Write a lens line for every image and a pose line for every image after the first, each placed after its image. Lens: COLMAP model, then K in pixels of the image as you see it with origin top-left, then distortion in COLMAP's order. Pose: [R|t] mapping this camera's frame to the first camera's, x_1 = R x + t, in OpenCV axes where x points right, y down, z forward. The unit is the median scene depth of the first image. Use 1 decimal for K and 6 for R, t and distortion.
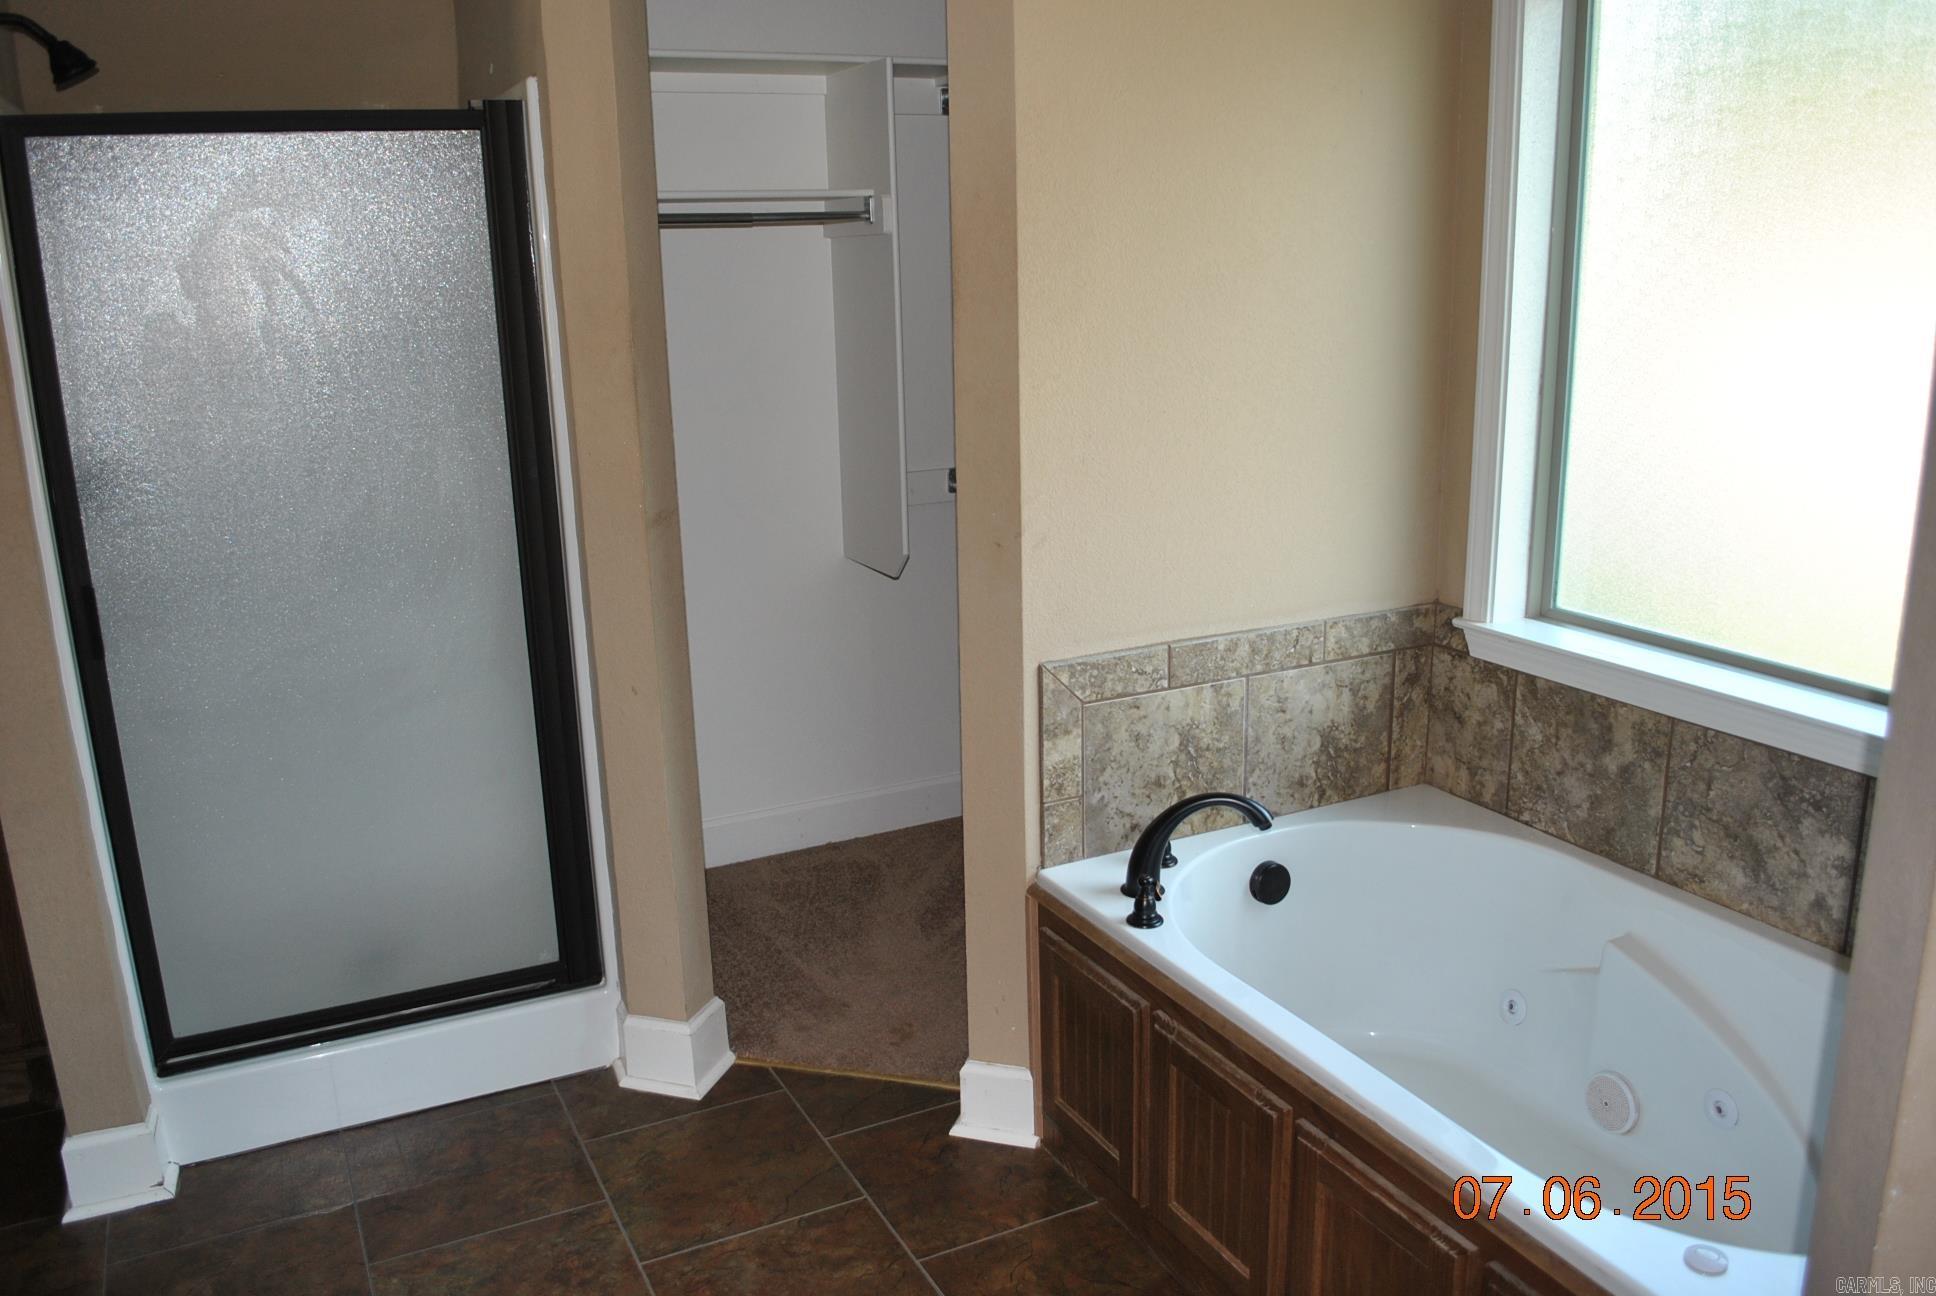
lens RADIAL K [[1529.6, 0, 964.6], [0, 1529.6, 646.1], [0, 0, 1]] dist [-0.087086, 0.011454]
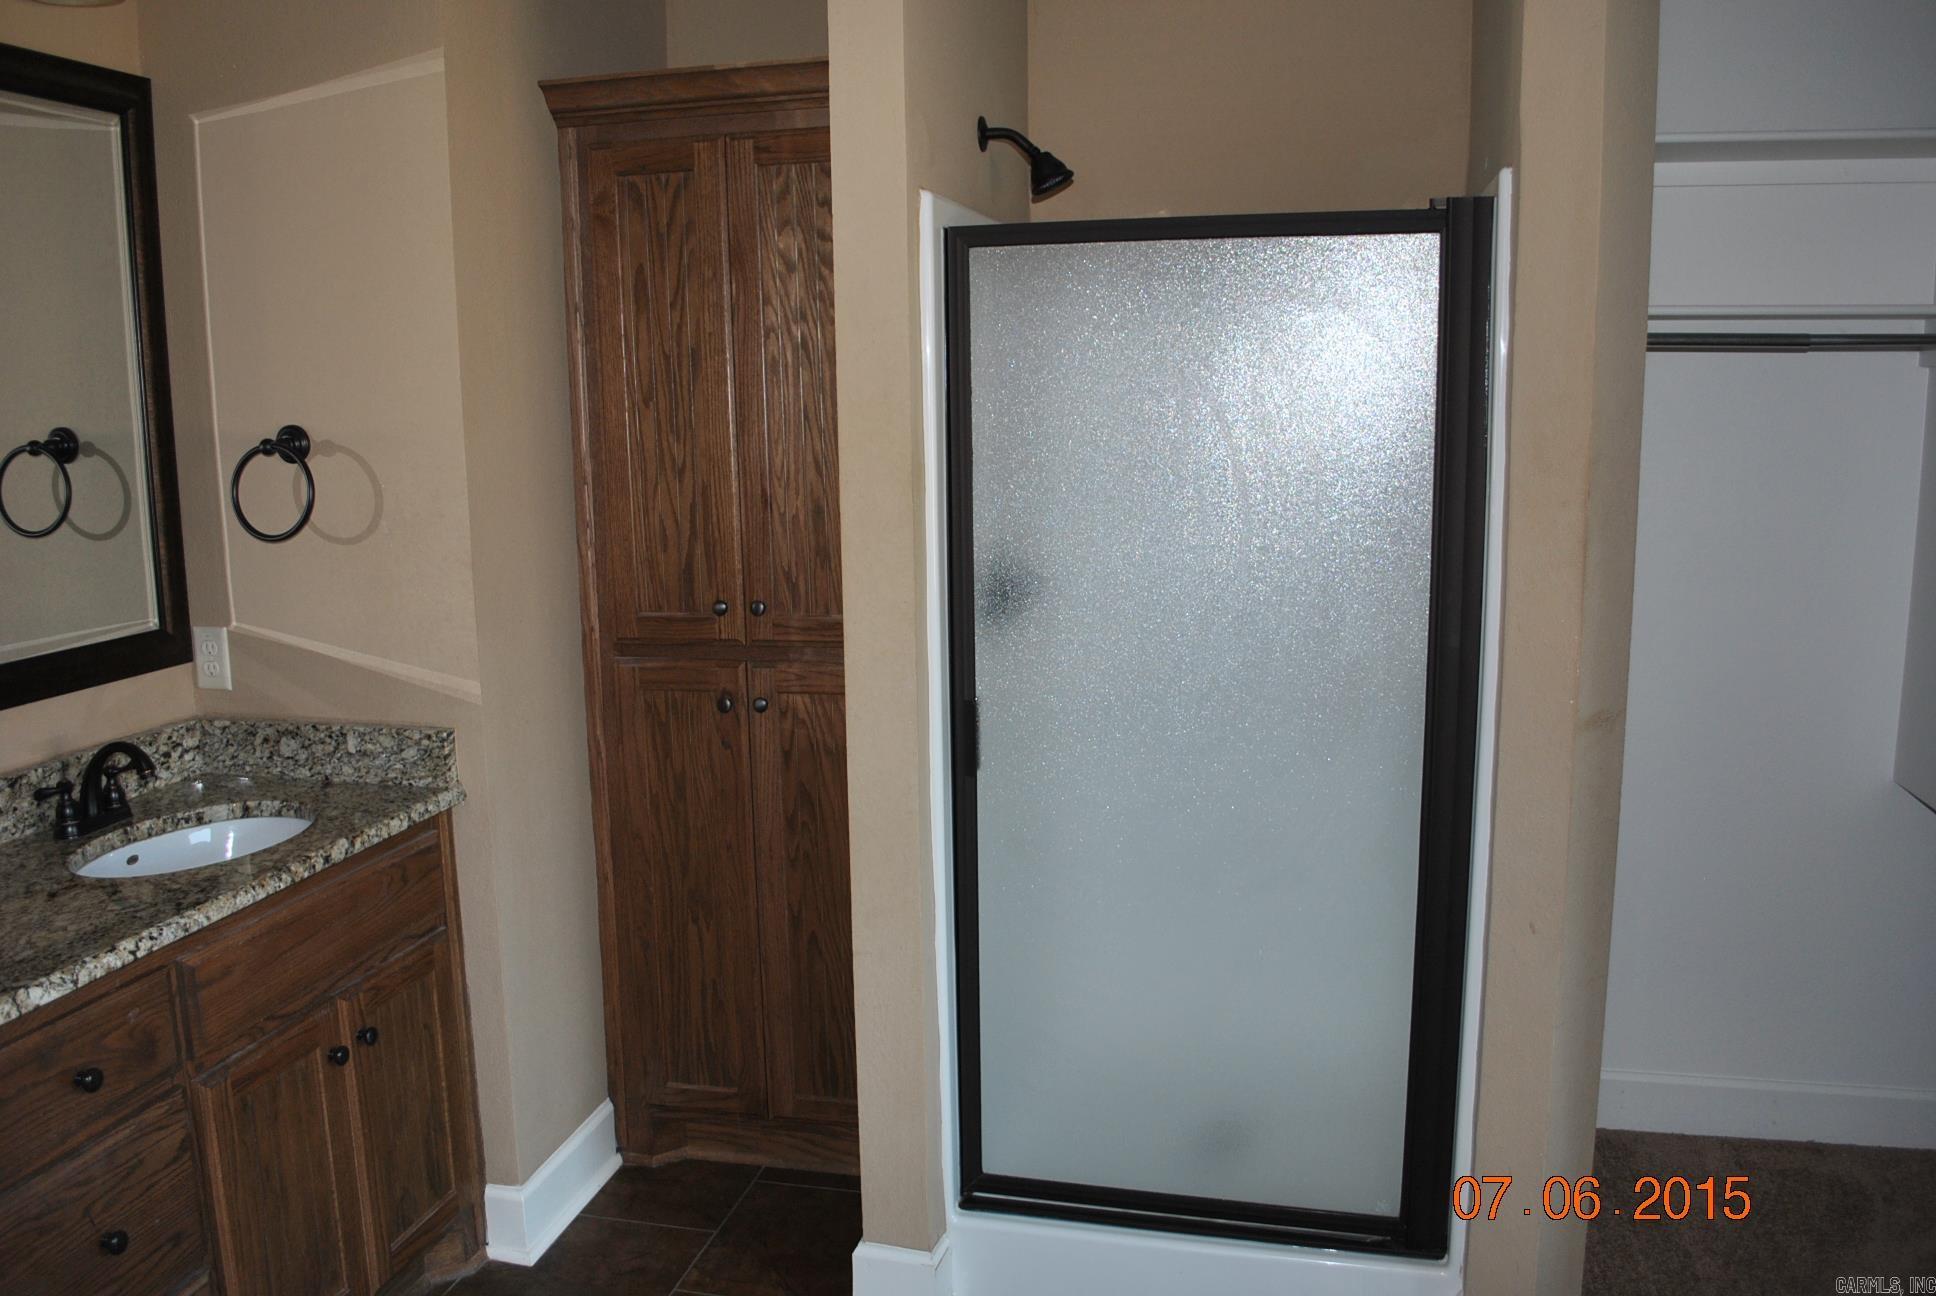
lens RADIAL K [[1529.6, 0, 970.6], [0, 1529.6, 647.4], [0, 0, 1]] dist [-0.087086, 0.011454]
pose [[0.768826, 0.120019, -0.628094, 0.034884], [-0.164927, 0.986214, -0.013430, -0.056768], [0.617823, 0.113914, 0.778022, 0.197699]]
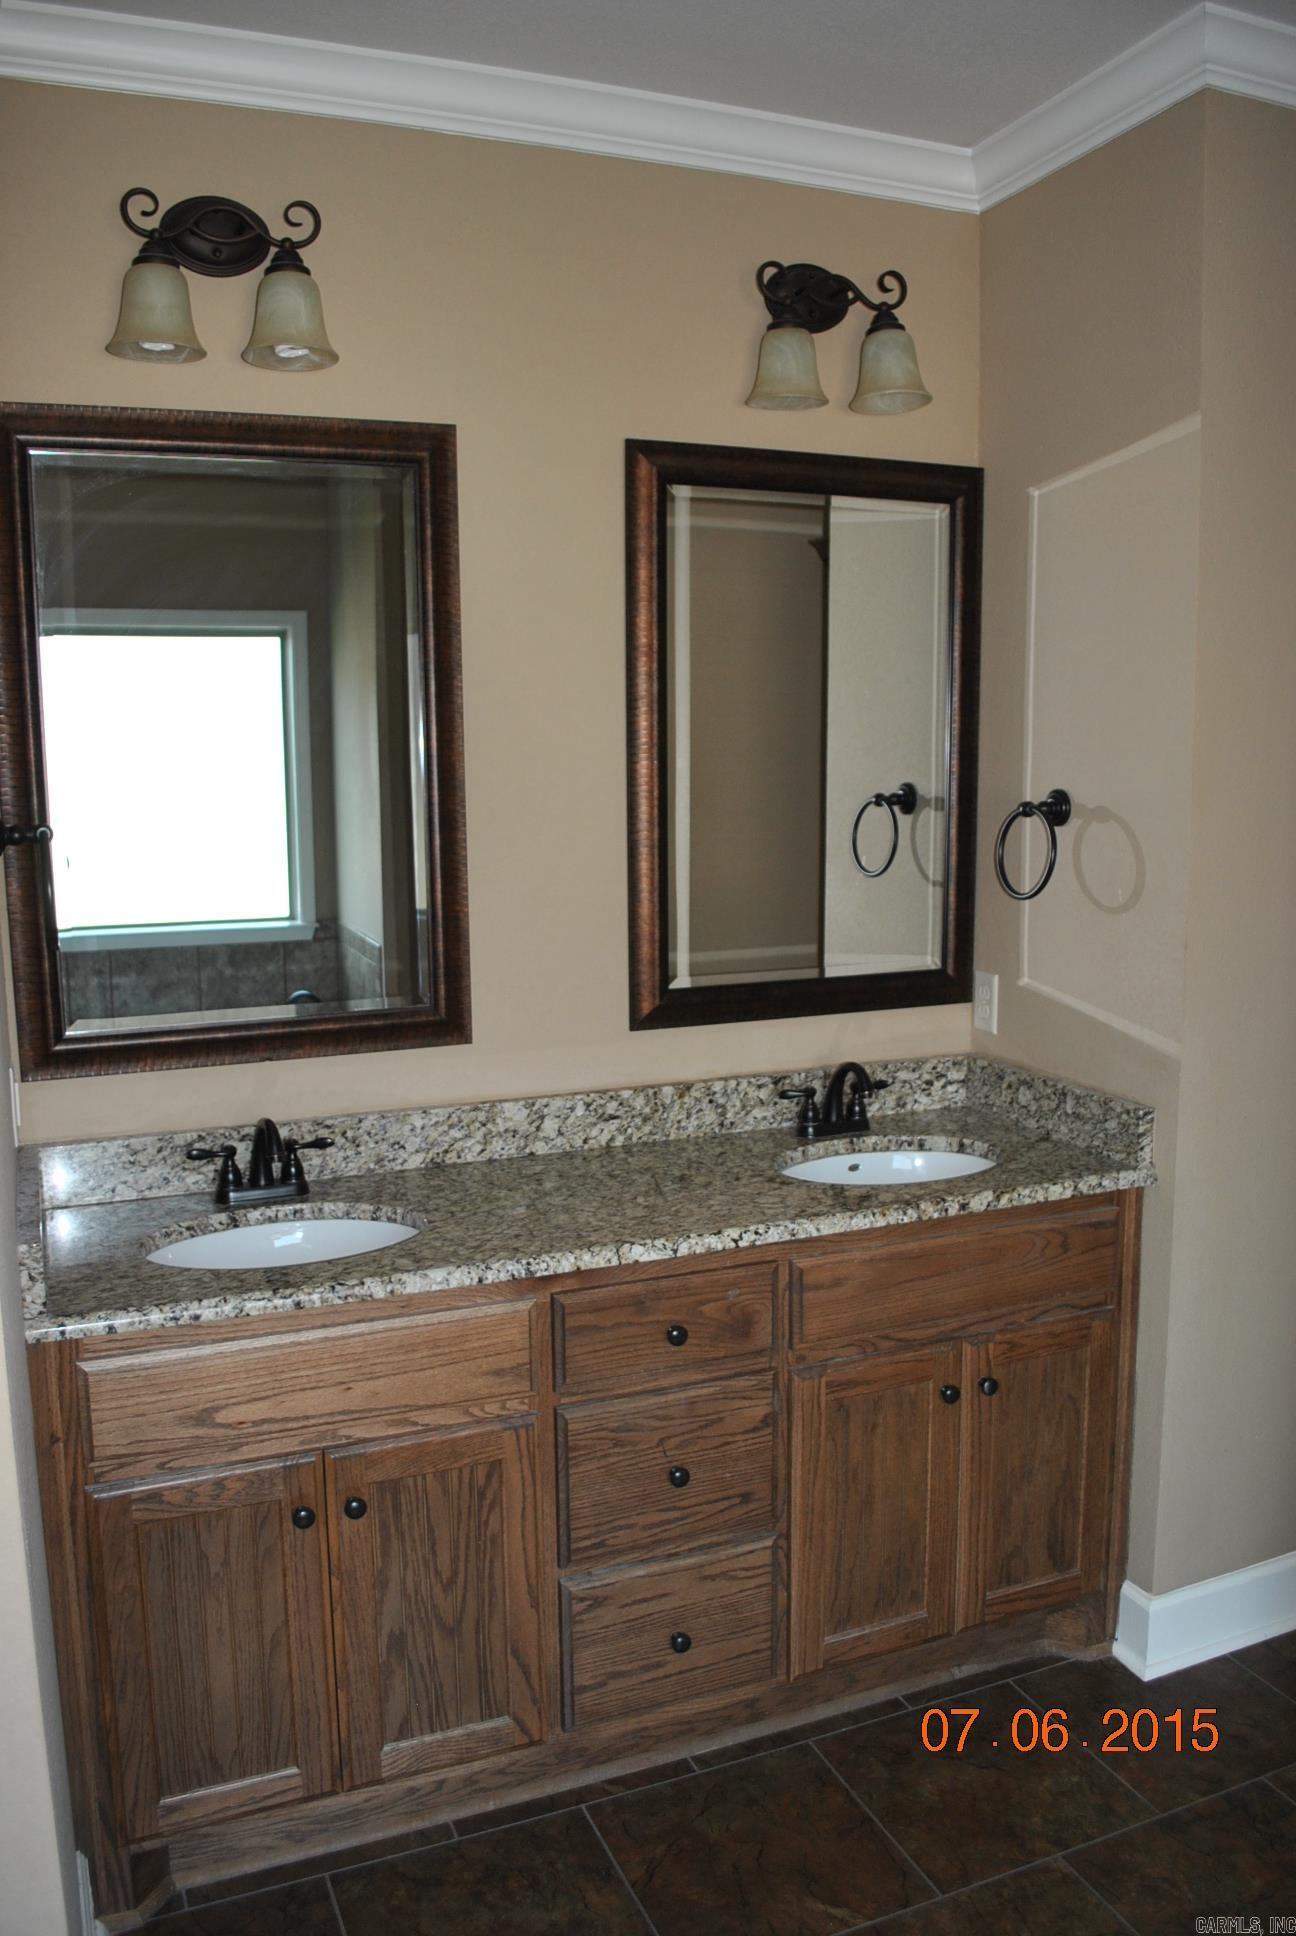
lens RADIAL K [[1529.6, 0, 646.9], [0, 1529.6, 972.8], [0, 0, 1]] dist [-0.087086, 0.011454]
pose [[-0.074776, 0.162527, -0.983867, 0.108661], [-0.237997, 0.955208, 0.175881, -0.134569], [0.968383, 0.247309, -0.032745, 0.461224]]
